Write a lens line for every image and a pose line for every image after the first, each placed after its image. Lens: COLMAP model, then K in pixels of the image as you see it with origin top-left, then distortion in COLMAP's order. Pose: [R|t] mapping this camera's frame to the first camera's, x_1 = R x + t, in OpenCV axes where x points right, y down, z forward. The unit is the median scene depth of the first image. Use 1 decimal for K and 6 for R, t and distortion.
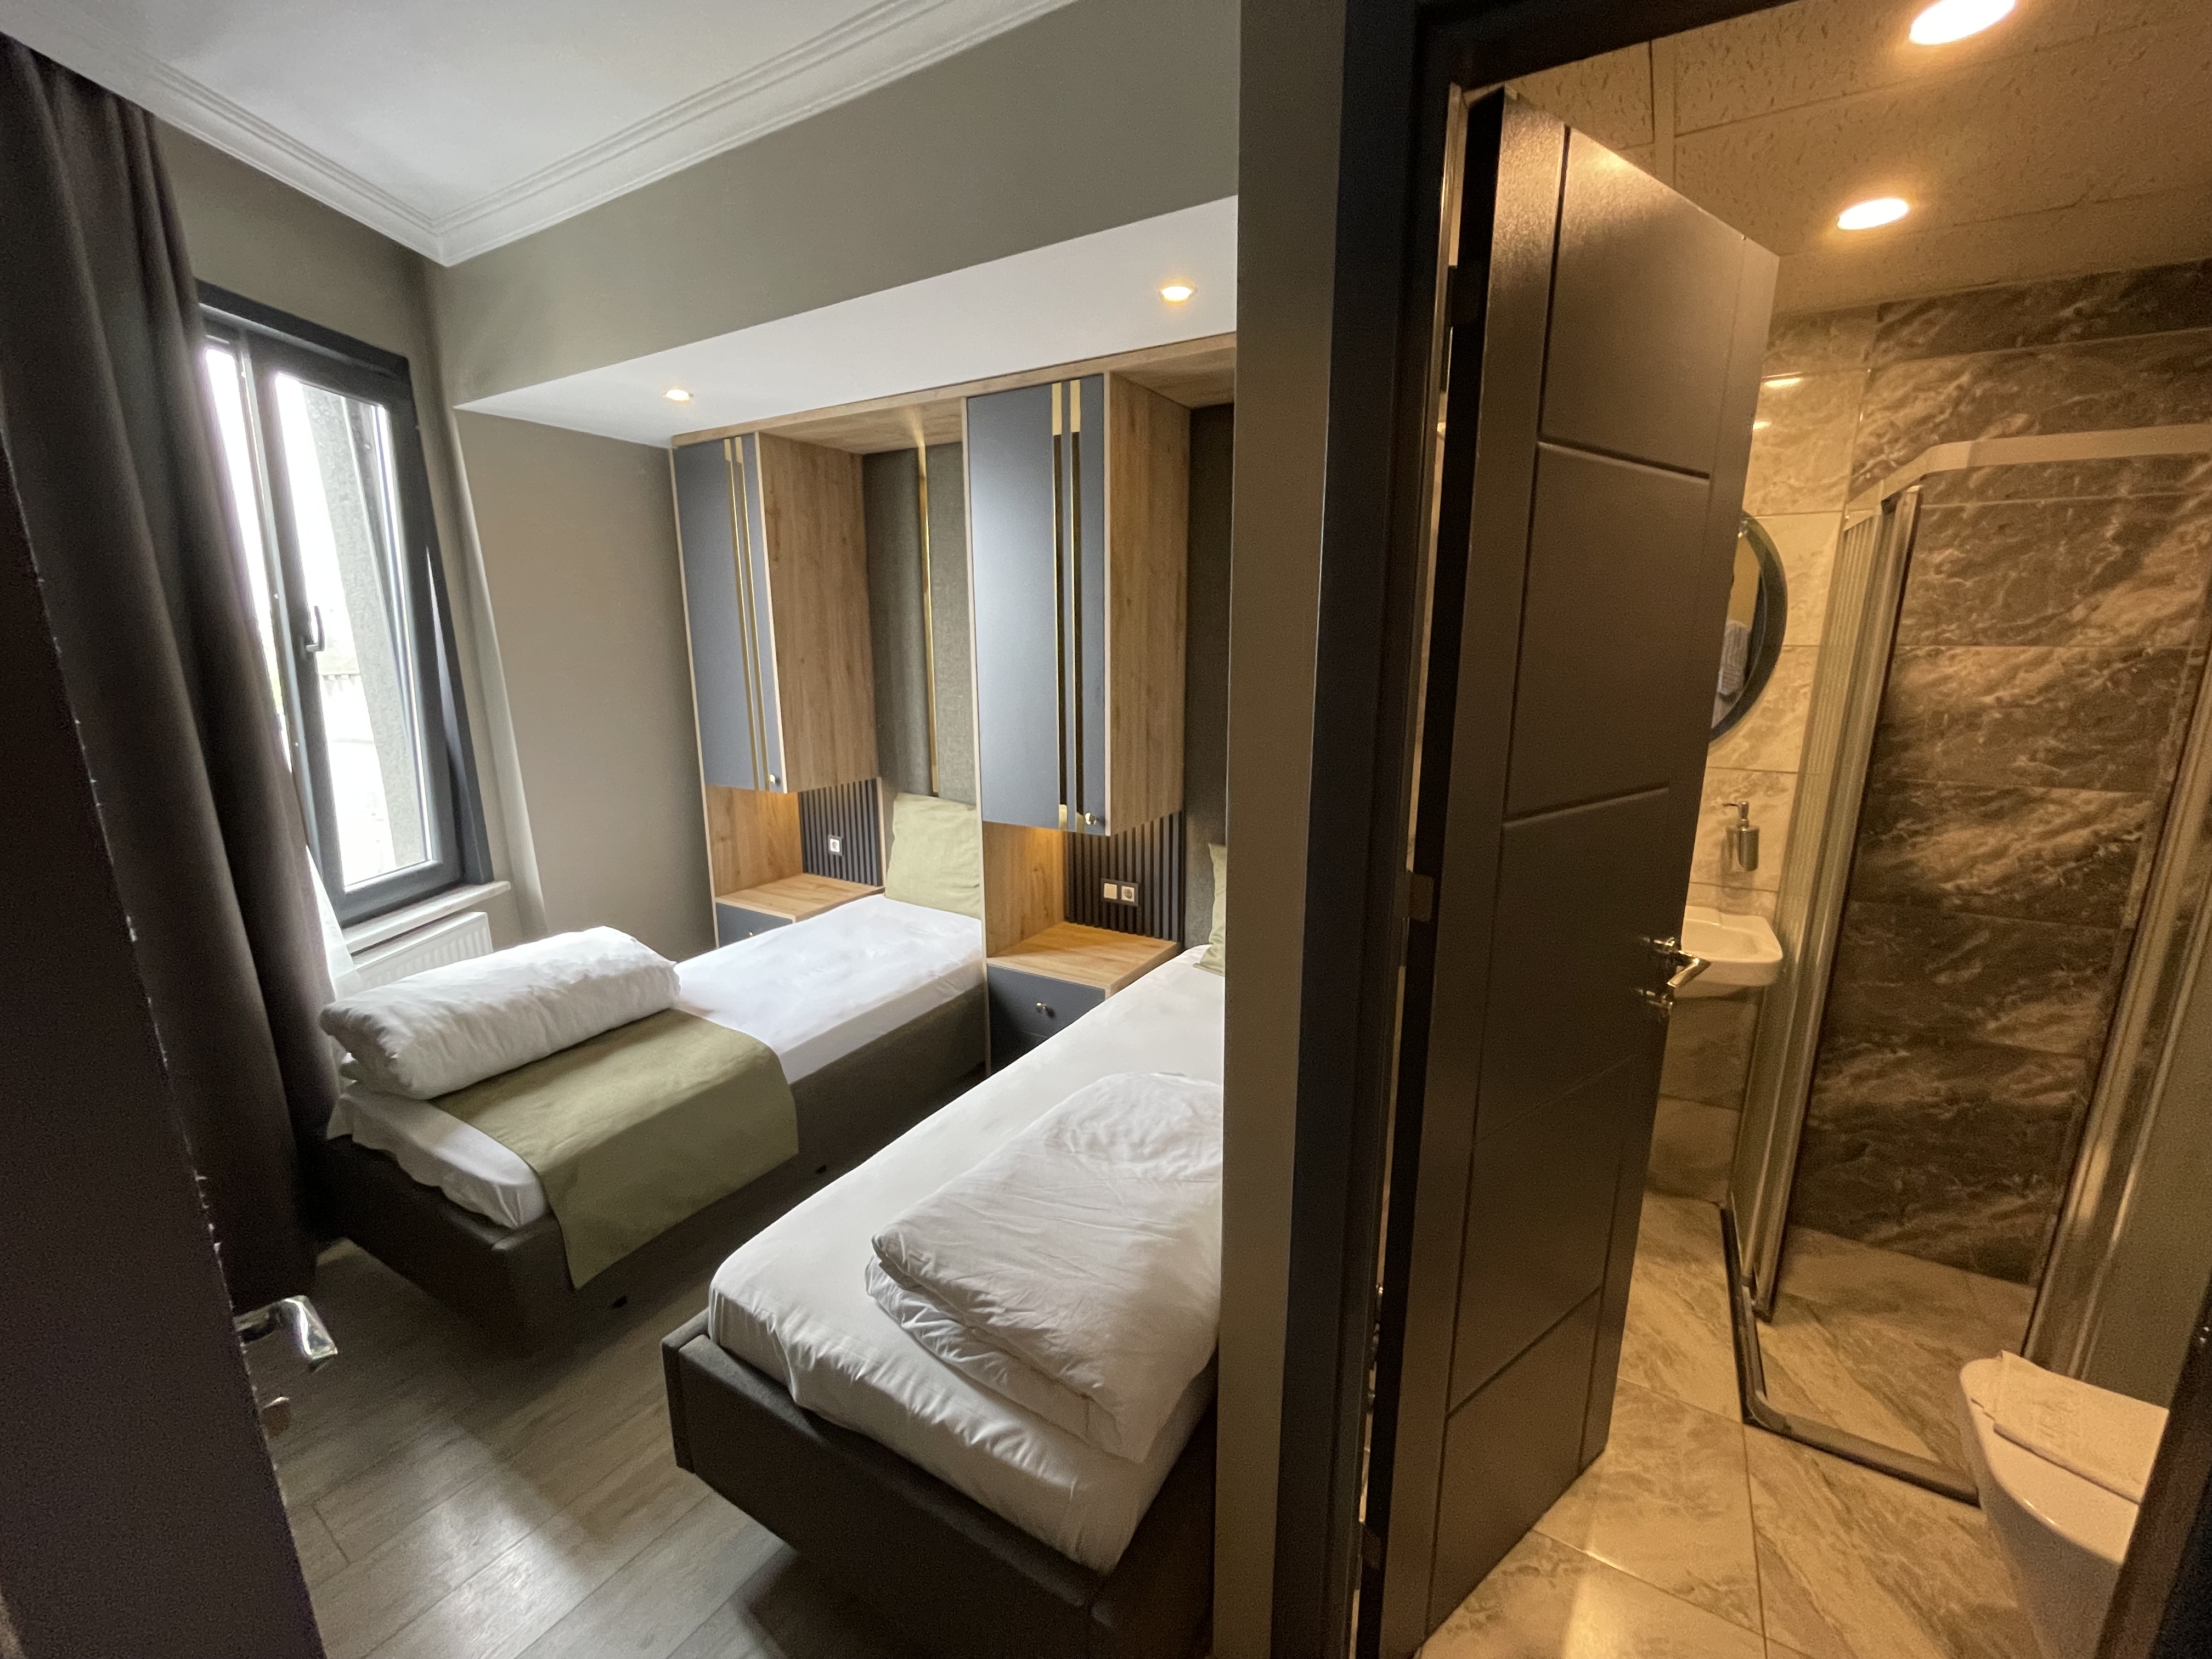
lens RADIAL K [[899.9, 0, 1105.9], [0, 899.9, 833.6], [0, 0, 1]] dist [0.001100, 0.000045]
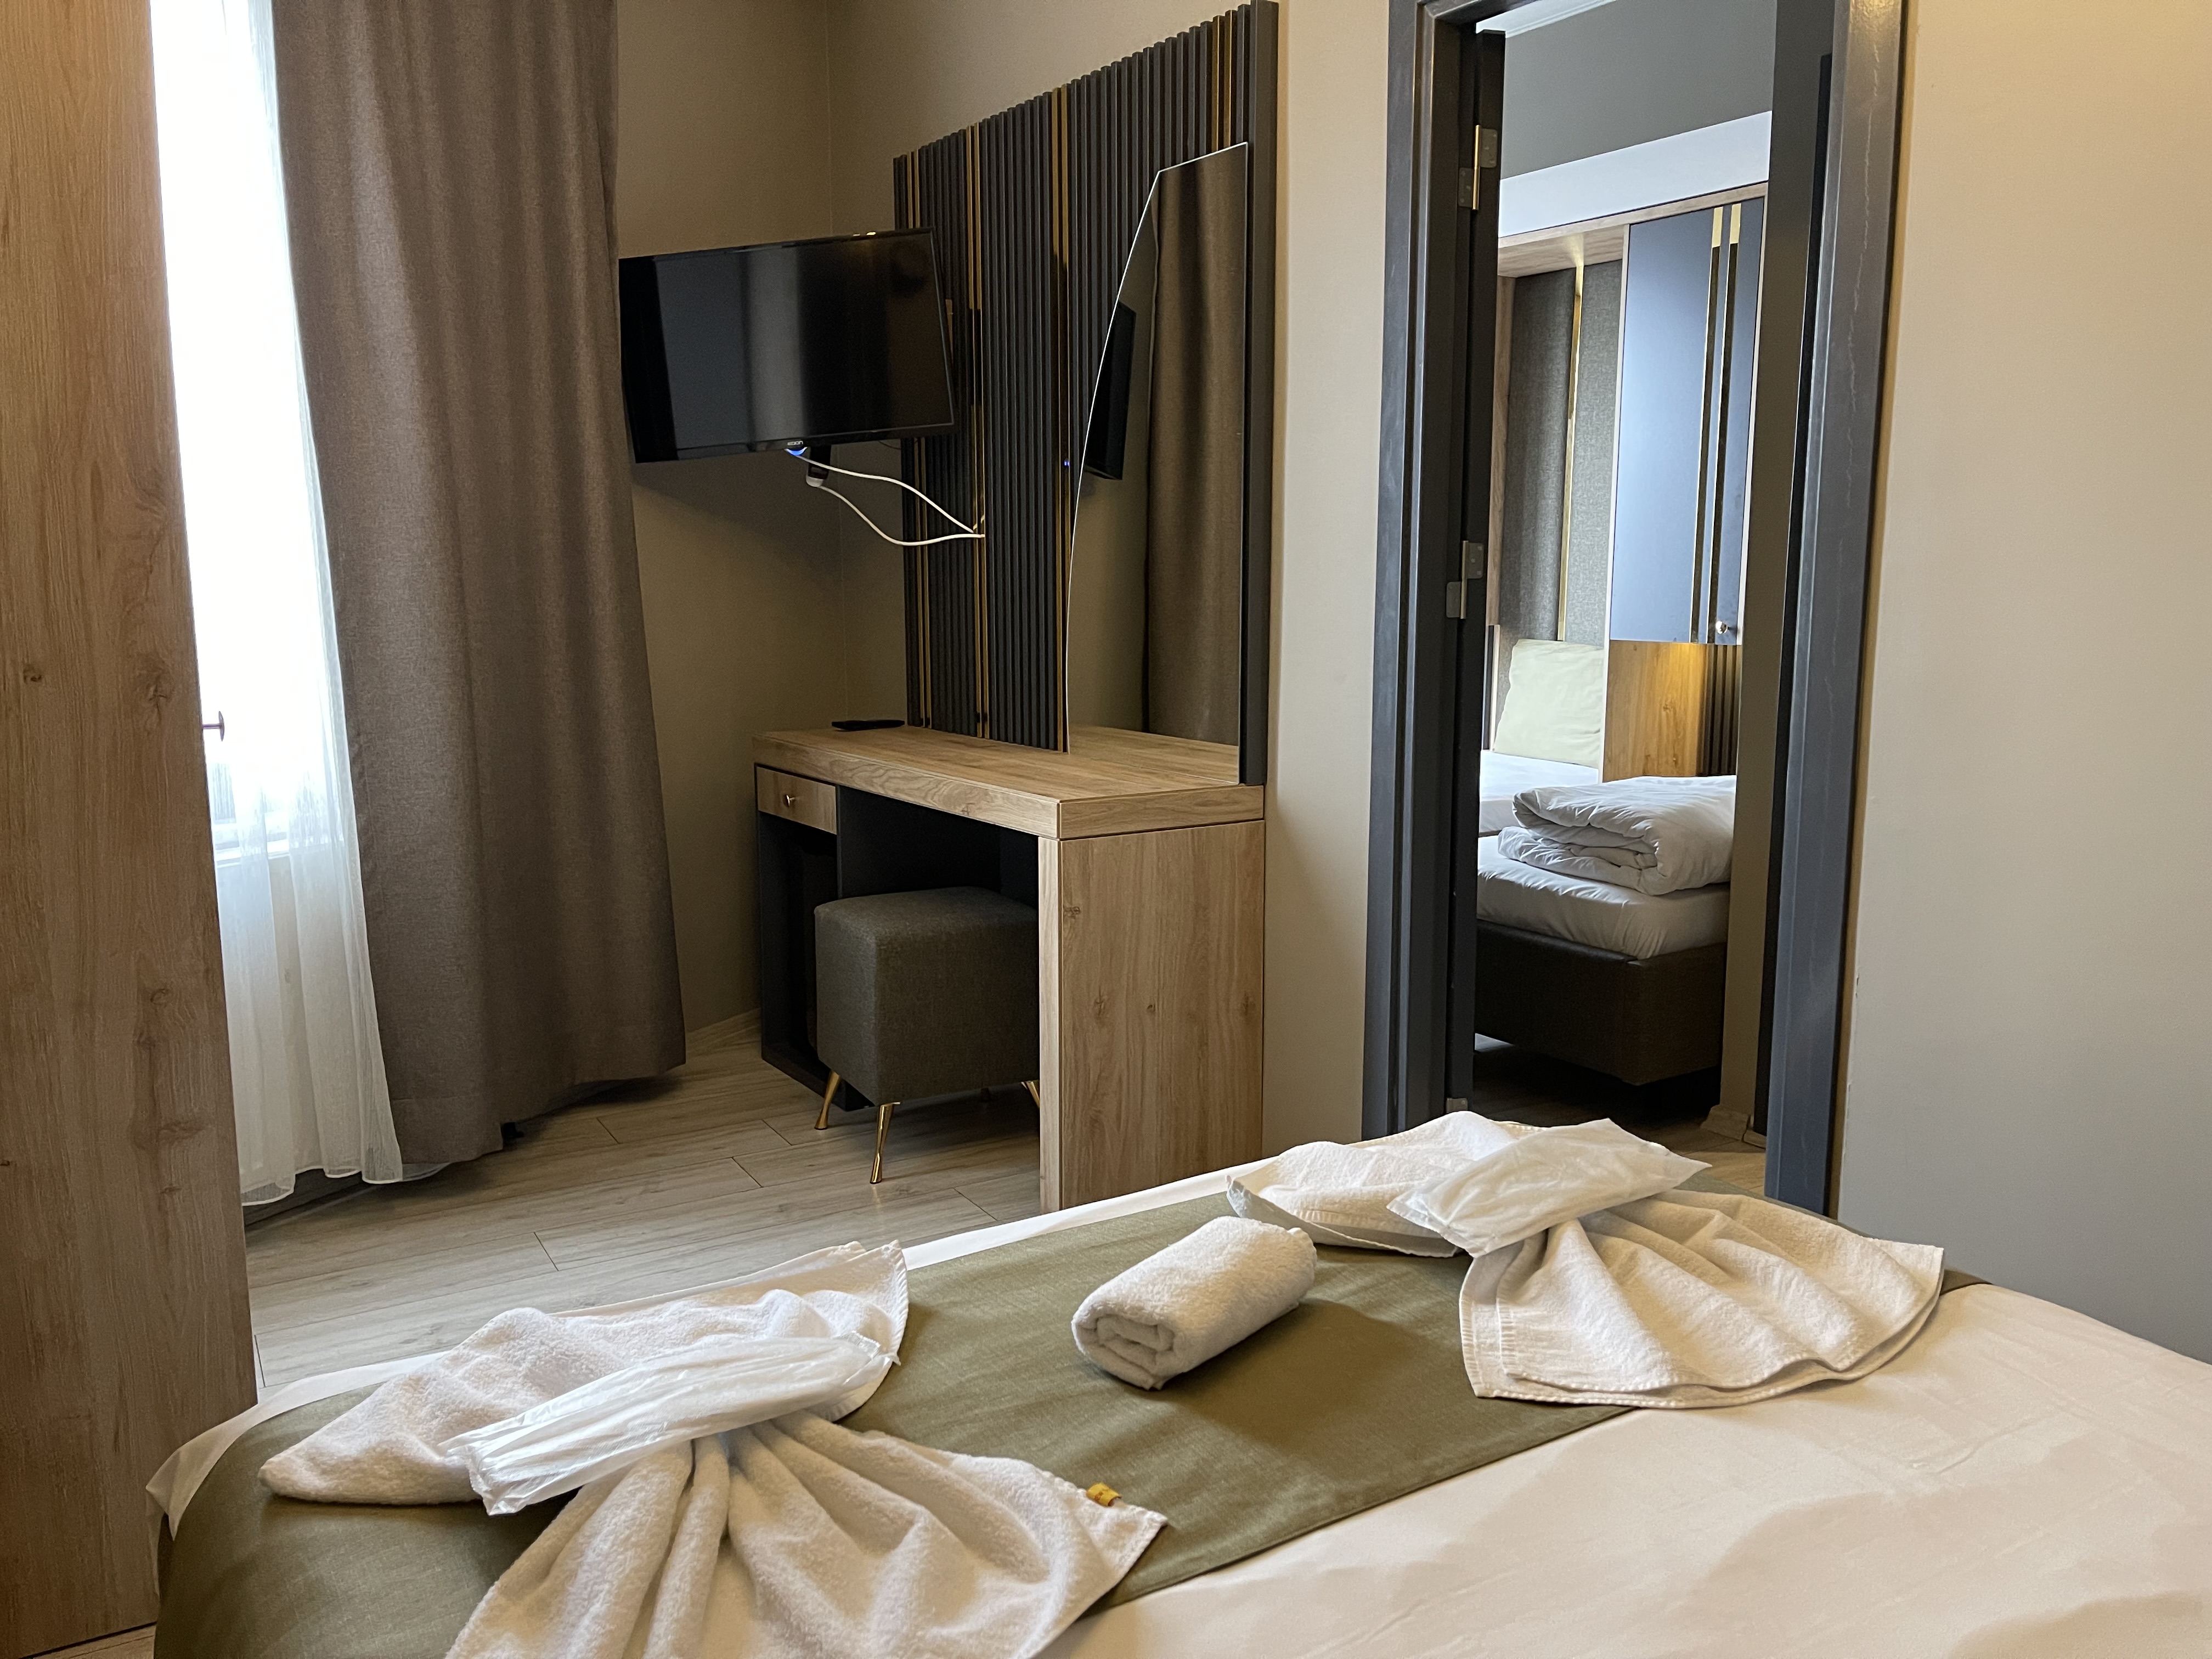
lens RADIAL K [[1664.4, 0, 1088.7], [0, 1664.4, 822.1], [0, 0, 1]] dist [0.011097, -0.001138]
pose [[0.896899, 0.074466, -0.435920, 0.179761], [-0.098615, 0.994578, -0.033000, 0.335682], [0.431099, 0.072586, 0.899380, -0.973251]]
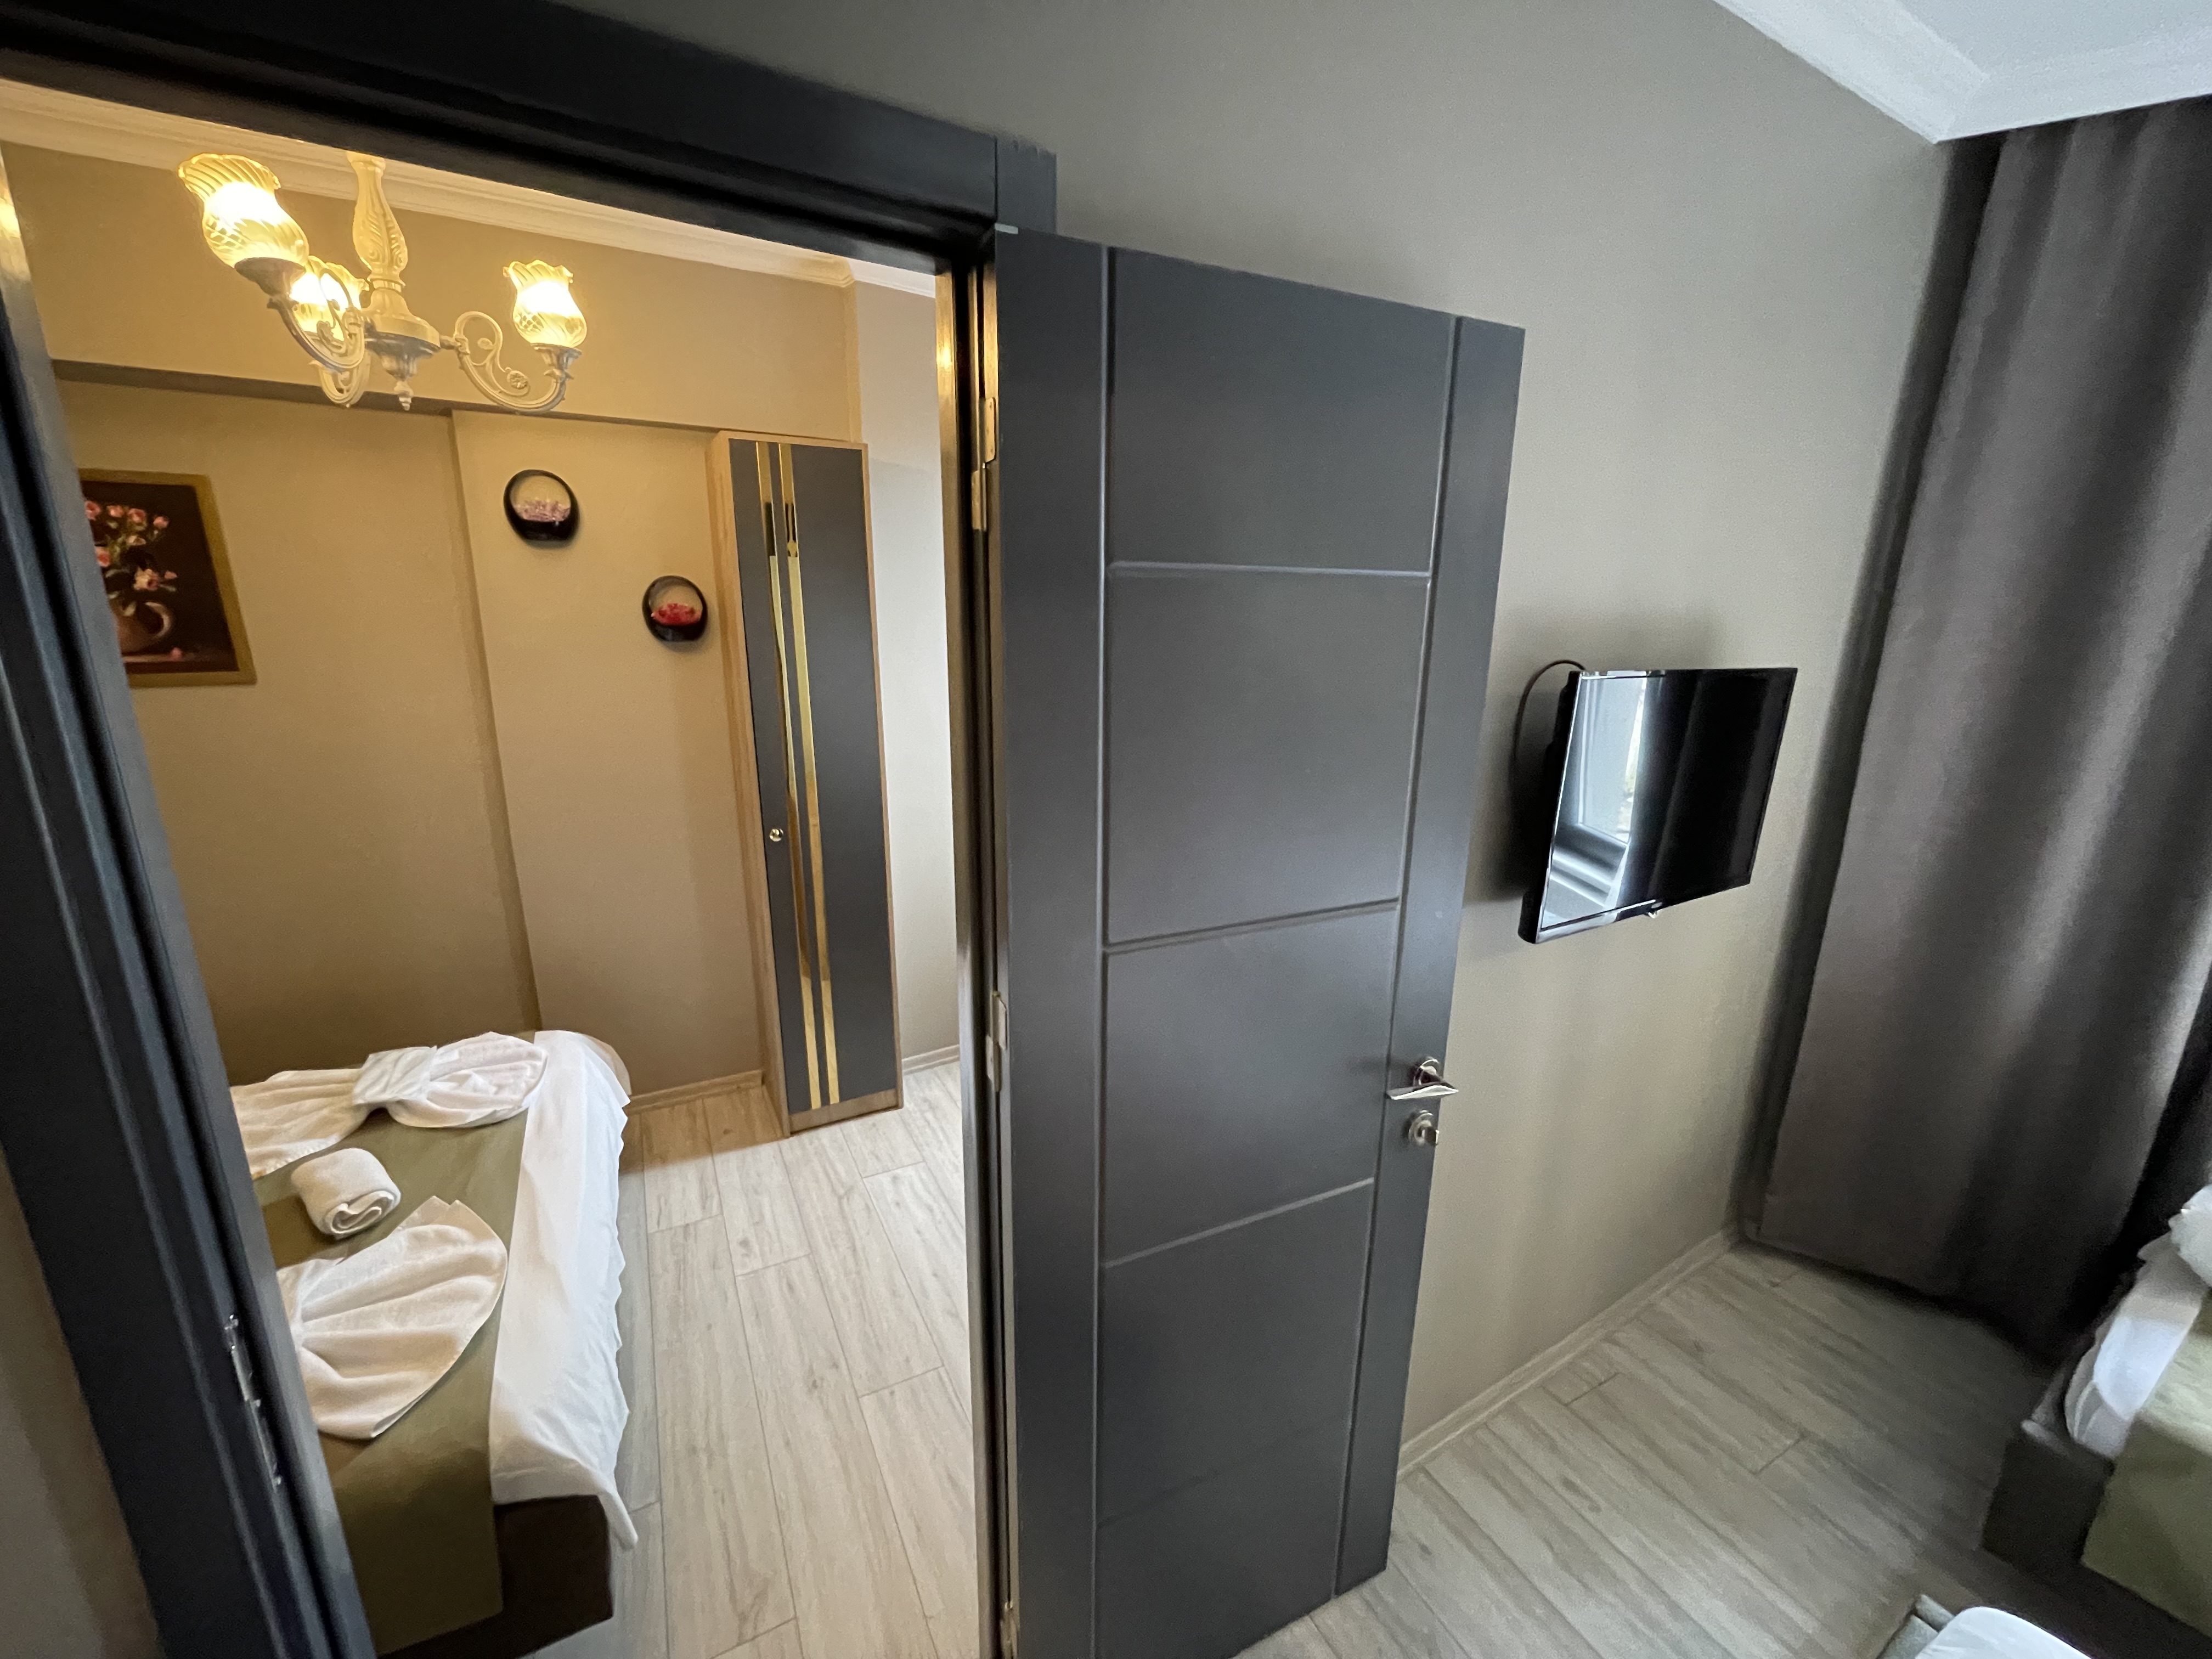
lens RADIAL K [[899.9, 0, 1101.6], [0, 899.9, 834.5], [0, 0, 1]] dist [0.001100, 0.000045]
pose [[-0.457412, 0.216751, -0.862435, 0.237528], [-0.205108, 0.917974, 0.339493, -0.114492], [0.865278, 0.332180, -0.375434, 0.254478]]
